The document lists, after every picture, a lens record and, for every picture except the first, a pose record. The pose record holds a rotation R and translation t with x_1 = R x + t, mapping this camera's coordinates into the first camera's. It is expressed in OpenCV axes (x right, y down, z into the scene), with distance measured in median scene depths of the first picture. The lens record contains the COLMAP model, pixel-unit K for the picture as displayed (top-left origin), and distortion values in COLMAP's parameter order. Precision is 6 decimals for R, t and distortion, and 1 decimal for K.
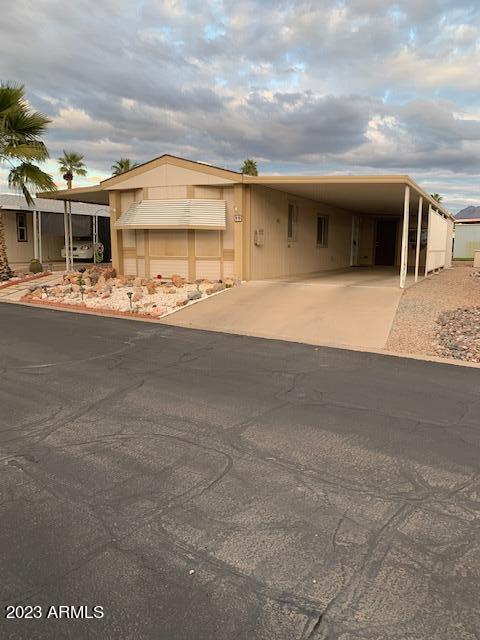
lens RADIAL K [[480.8, 0, 240.3], [0, 480.8, 320.7], [0, 0, 1]] dist [0.009091, -0.013053]
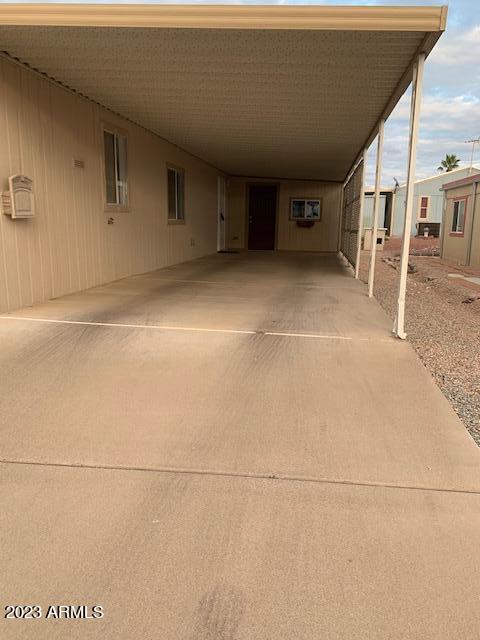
lens RADIAL K [[480.8, 0, 241.8], [0, 480.8, 319.3], [0, 0, 1]] dist [0.009091, -0.013053]
pose [[0.950499, -0.057730, 0.305318, 0.059786], [0.043280, 0.997608, 0.053892, -0.063847], [-0.307699, -0.038010, 0.950724, 0.410546]]
